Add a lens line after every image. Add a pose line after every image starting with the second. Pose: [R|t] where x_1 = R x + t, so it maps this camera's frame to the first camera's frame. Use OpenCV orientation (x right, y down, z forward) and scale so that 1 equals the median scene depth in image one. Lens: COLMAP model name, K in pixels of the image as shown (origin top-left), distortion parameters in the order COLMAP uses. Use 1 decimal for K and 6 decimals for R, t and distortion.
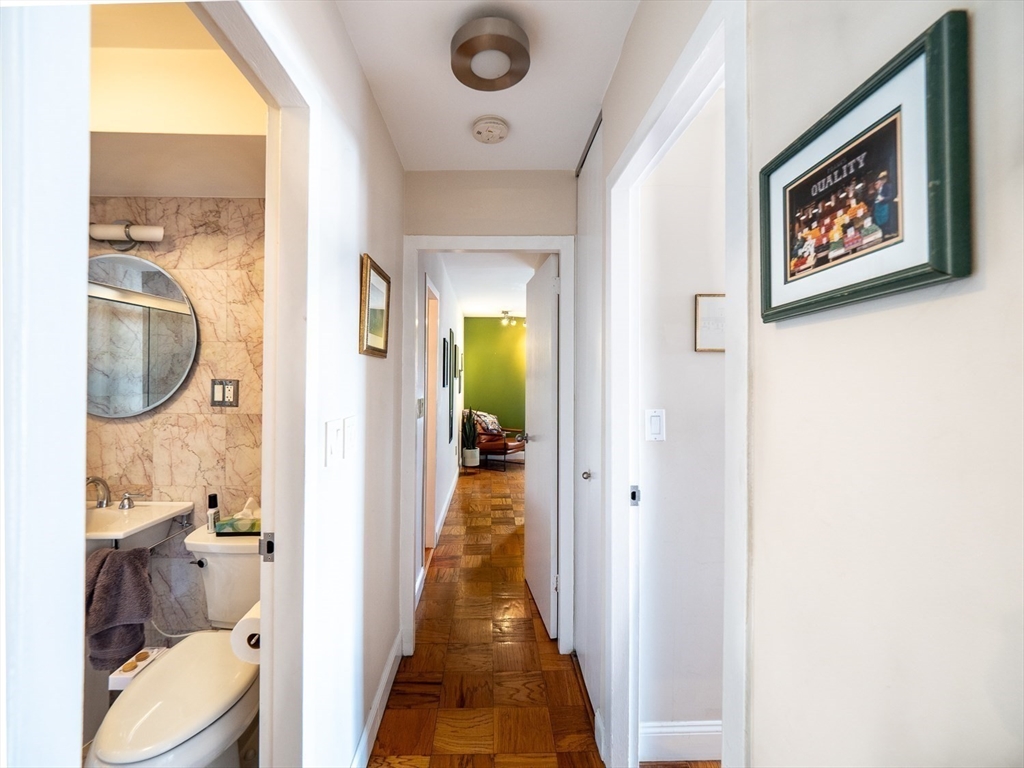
lens RADIAL K [[443.0, 0, 501.2], [0, 443.0, 375.9], [0, 0, 1]] dist [-0.008950, 0.000635]
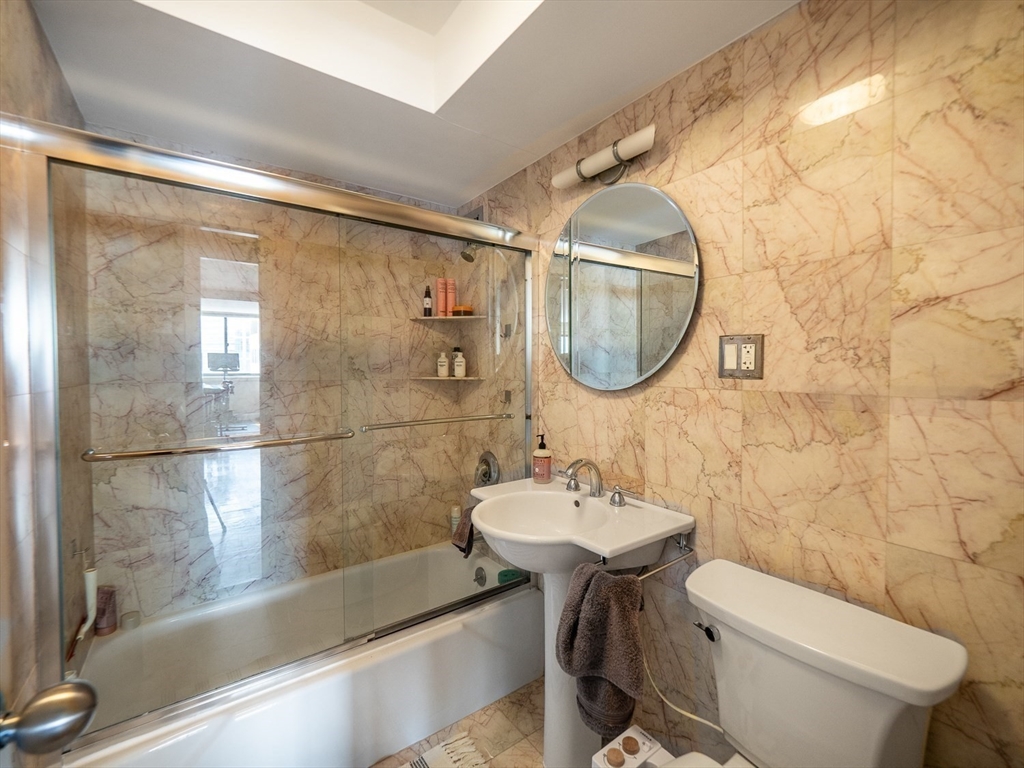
lens RADIAL K [[443.0, 0, 504.2], [0, 443.0, 378.5], [0, 0, 1]] dist [-0.008950, 0.000635]
pose [[0.557537, 0.011871, -0.830067, -0.295013], [0.014426, 0.999608, 0.023986, 0.049838], [0.830027, -0.025347, 0.557147, 0.376778]]
